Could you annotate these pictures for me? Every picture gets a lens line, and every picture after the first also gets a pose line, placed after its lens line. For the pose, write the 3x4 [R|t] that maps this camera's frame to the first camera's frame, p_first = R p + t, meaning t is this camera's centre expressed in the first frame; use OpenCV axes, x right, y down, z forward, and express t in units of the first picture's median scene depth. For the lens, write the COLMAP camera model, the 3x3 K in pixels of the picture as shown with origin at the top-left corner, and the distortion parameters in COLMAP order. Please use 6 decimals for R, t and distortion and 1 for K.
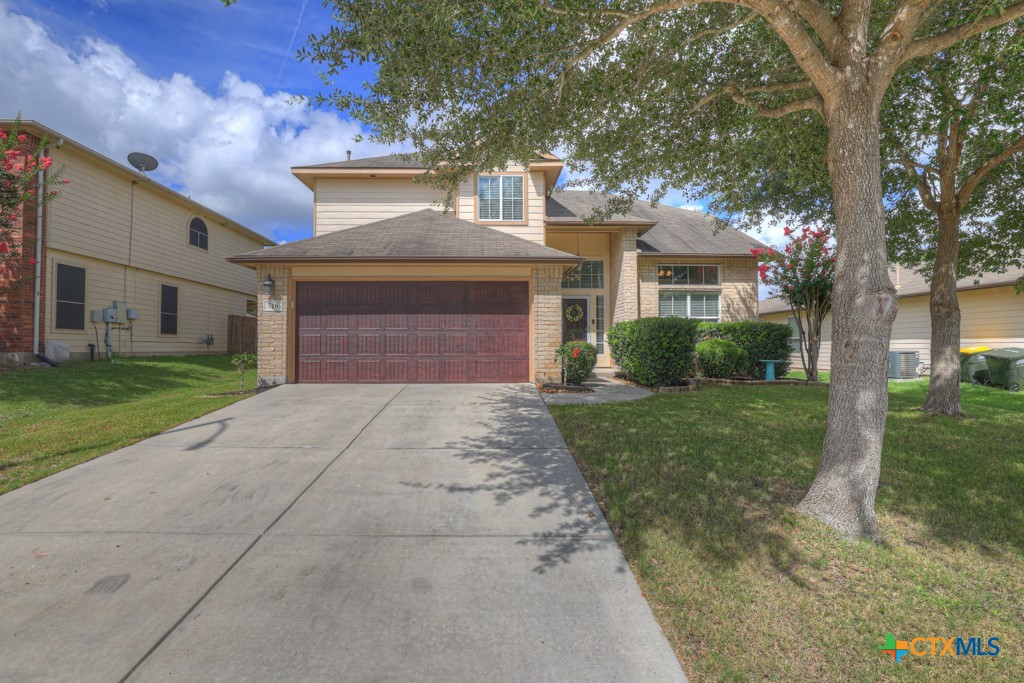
lens RADIAL K [[437.2, 0, 540.7], [0, 437.2, 339.4], [0, 0, 1]] dist [-0.027436, 0.004450]
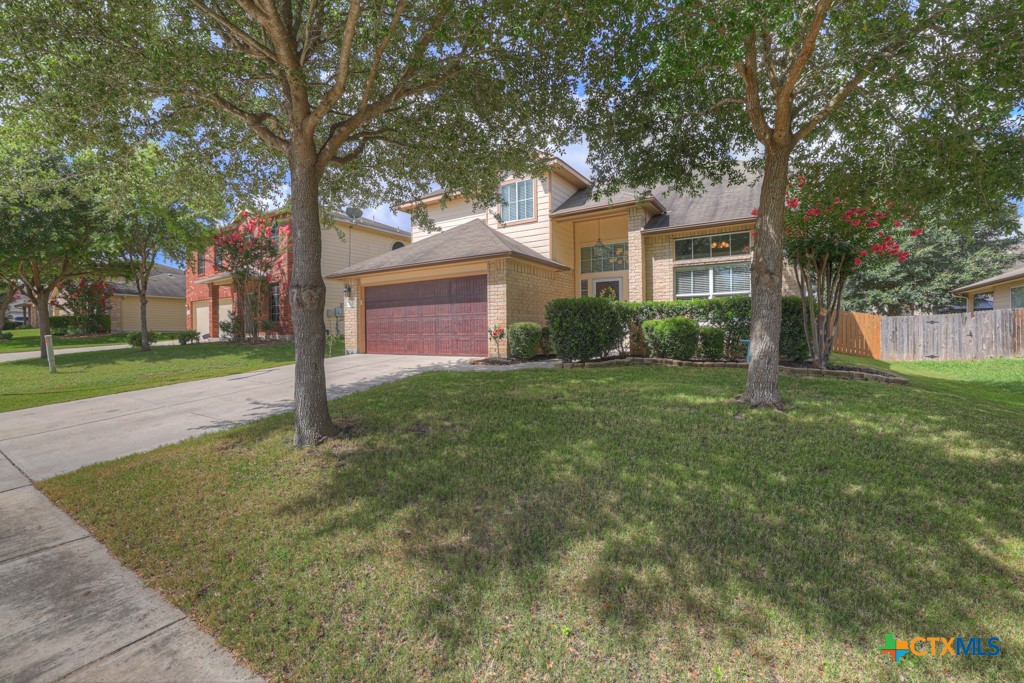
lens RADIAL K [[437.2, 0, 530.0], [0, 437.2, 329.4], [0, 0, 1]] dist [-0.027436, 0.004450]
pose [[0.829751, -0.011242, -0.558020, 0.631231], [0.018487, 0.999802, 0.007346, 0.011865], [0.557827, -0.016412, 0.829795, 0.045138]]
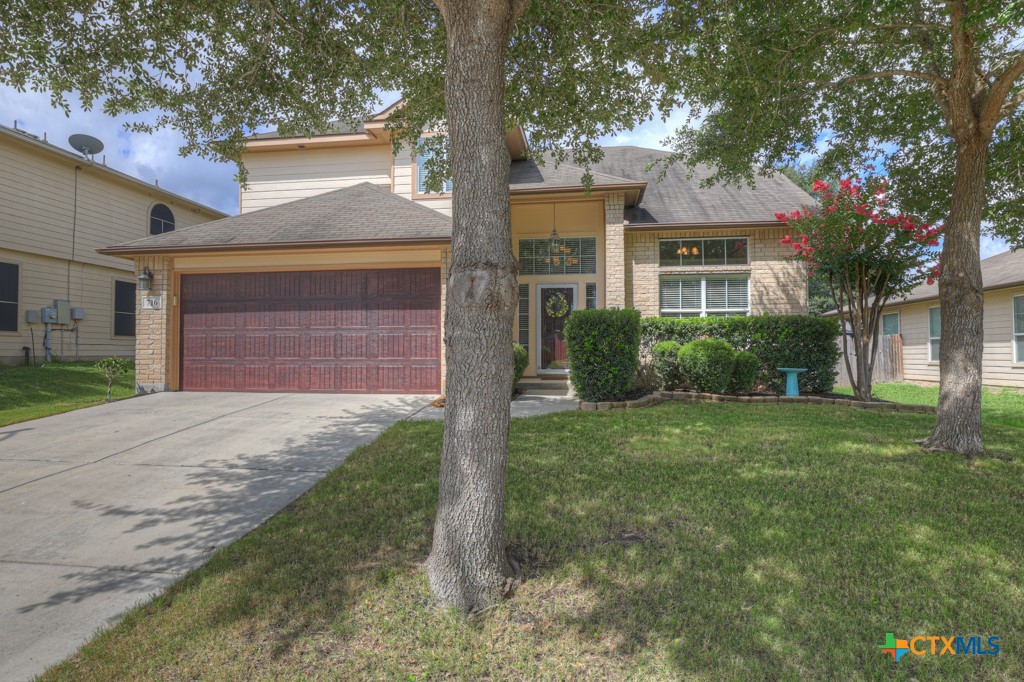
lens RADIAL K [[560.2, 0, 542.9], [0, 560.2, 337.7], [0, 0, 1]] dist [-0.006049, 0.009650]
pose [[0.982971, -0.003771, -0.183721, 0.293145], [0.002274, 0.999962, -0.008360, 0.003977], [0.183746, 0.007799, 0.982943, 0.024600]]
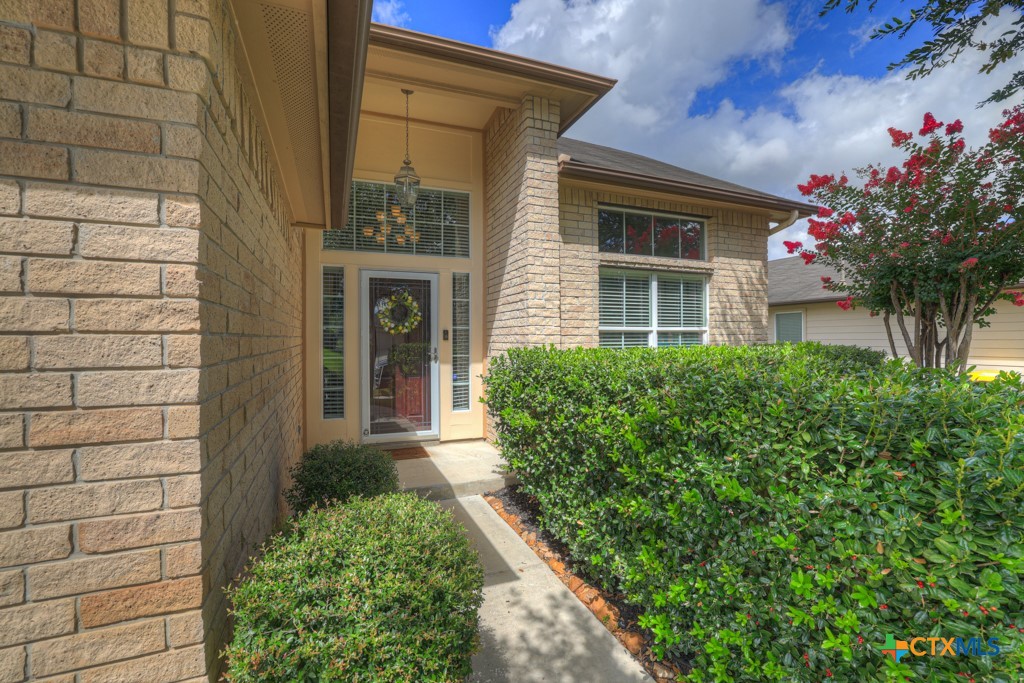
lens RADIAL K [[437.2, 0, 520.0], [0, 437.2, 346.6], [0, 0, 1]] dist [-0.027436, 0.004450]
pose [[0.956369, -0.004154, 0.292131, 0.081795], [-0.004837, 0.999537, 0.030048, -0.052446], [-0.292121, -0.030150, 0.955906, 0.712396]]
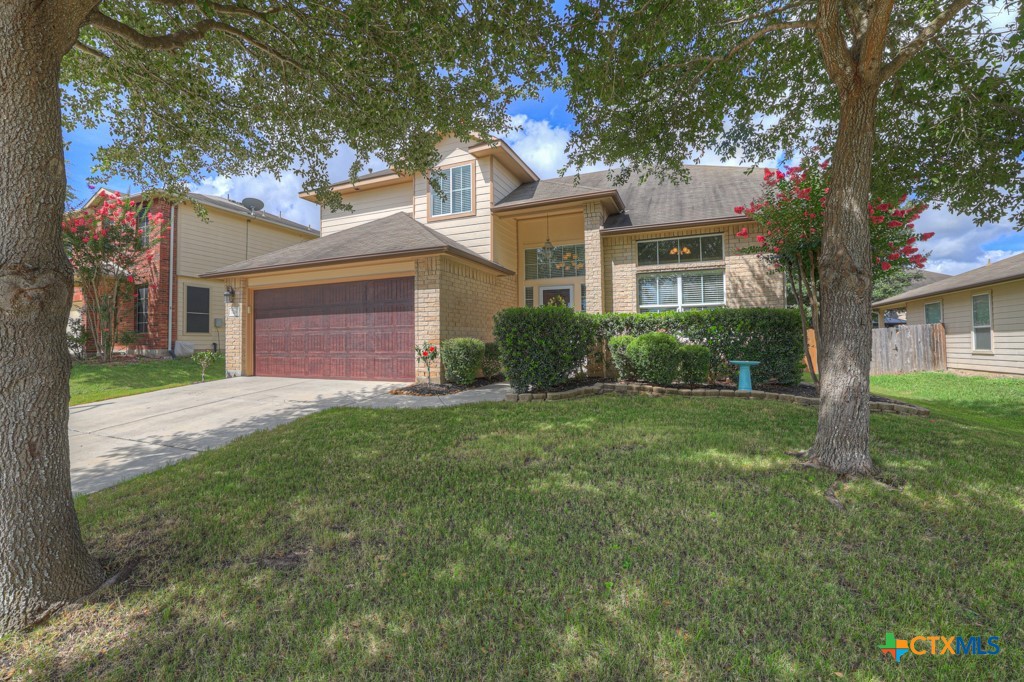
lens RADIAL K [[437.2, 0, 518.0], [0, 437.2, 331.6], [0, 0, 1]] dist [-0.027436, 0.004450]
pose [[0.901124, -0.017065, -0.433225, 0.494128], [0.014178, 0.999851, -0.009892, 0.001234], [0.433329, 0.002772, 0.901231, 0.201558]]
